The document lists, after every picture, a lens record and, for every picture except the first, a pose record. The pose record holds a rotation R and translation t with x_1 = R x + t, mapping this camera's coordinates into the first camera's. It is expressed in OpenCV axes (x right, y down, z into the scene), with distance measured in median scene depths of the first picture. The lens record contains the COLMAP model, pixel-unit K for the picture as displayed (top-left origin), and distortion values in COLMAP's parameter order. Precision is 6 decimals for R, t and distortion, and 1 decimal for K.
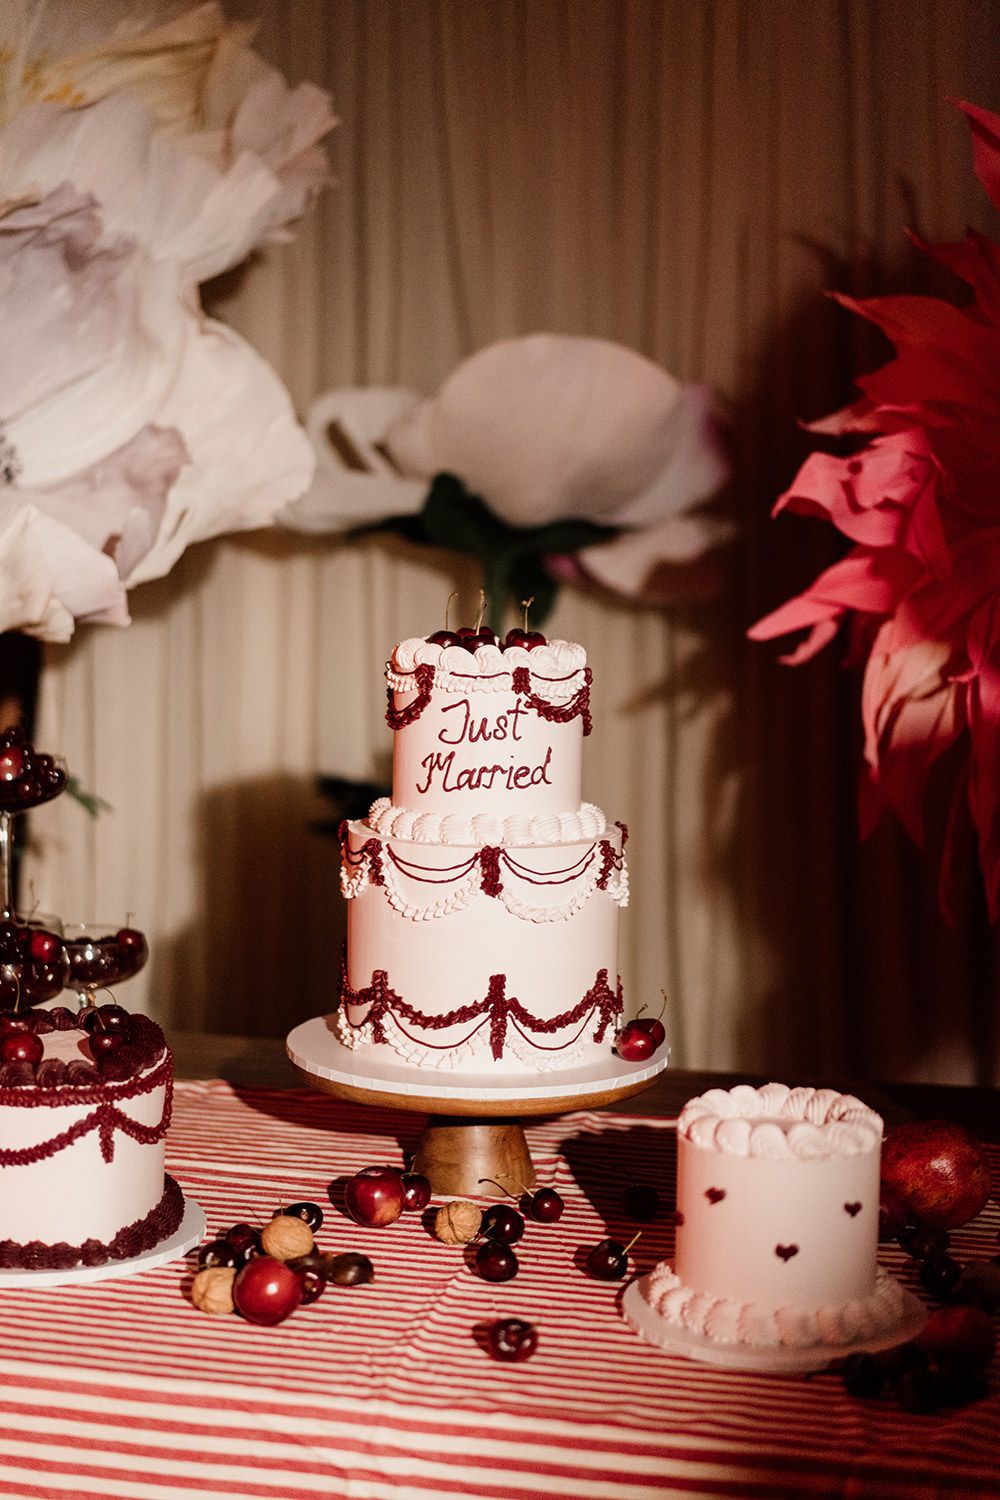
lens RADIAL K [[2297.9, 0, 494.0], [0, 2297.9, 744.7], [0, 0, 1]] dist [-0.009767, 0.000000]
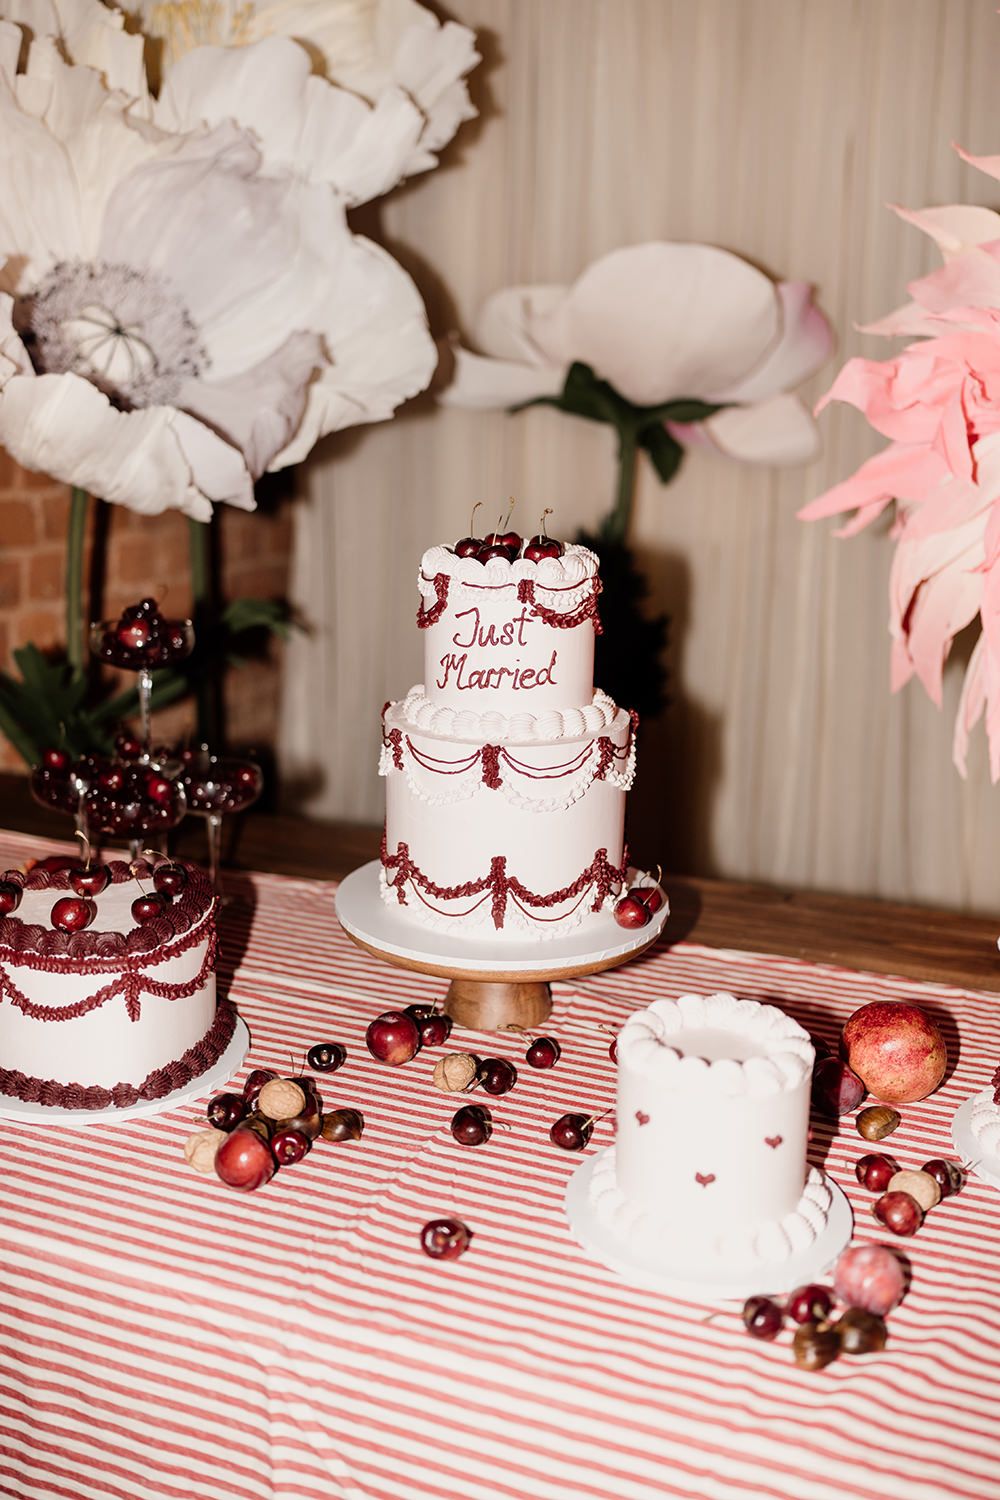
lens RADIAL K [[1498.3, 0, 492.7], [0, 1498.3, 754.5], [0, 0, 1]] dist [-0.004075, 0.000000]
pose [[0.985991, 0.039625, -0.162025, 0.113572], [-0.012585, 0.986277, 0.164621, -0.067989], [0.166324, -0.160275, 0.972958, 0.296182]]
